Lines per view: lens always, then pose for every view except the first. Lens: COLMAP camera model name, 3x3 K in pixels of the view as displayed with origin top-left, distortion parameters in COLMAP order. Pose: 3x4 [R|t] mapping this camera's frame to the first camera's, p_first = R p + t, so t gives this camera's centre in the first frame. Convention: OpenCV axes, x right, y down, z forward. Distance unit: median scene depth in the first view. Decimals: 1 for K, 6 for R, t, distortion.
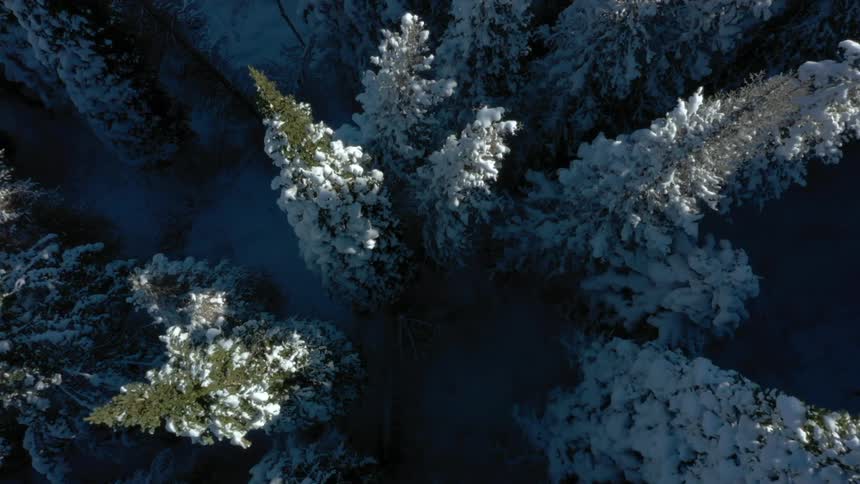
lens RADIAL K [[646.0, 0, 430.0], [0, 646.0, 242.0], [0, 0, 1]] dist [0.002420, 0.000502]
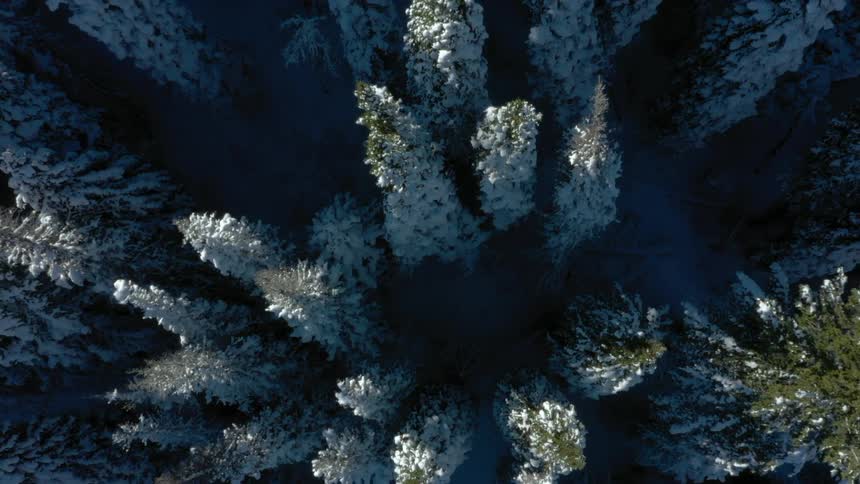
lens RADIAL K [[646.0, 0, 430.0], [0, 646.0, 242.0], [0, 0, 1]] dist [0.002420, 0.000502]
pose [[-0.570577, -0.807452, 0.149876, 0.029258], [0.817884, -0.542208, 0.192551, -0.086653], [-0.074212, 0.232447, 0.969774, -0.695840]]
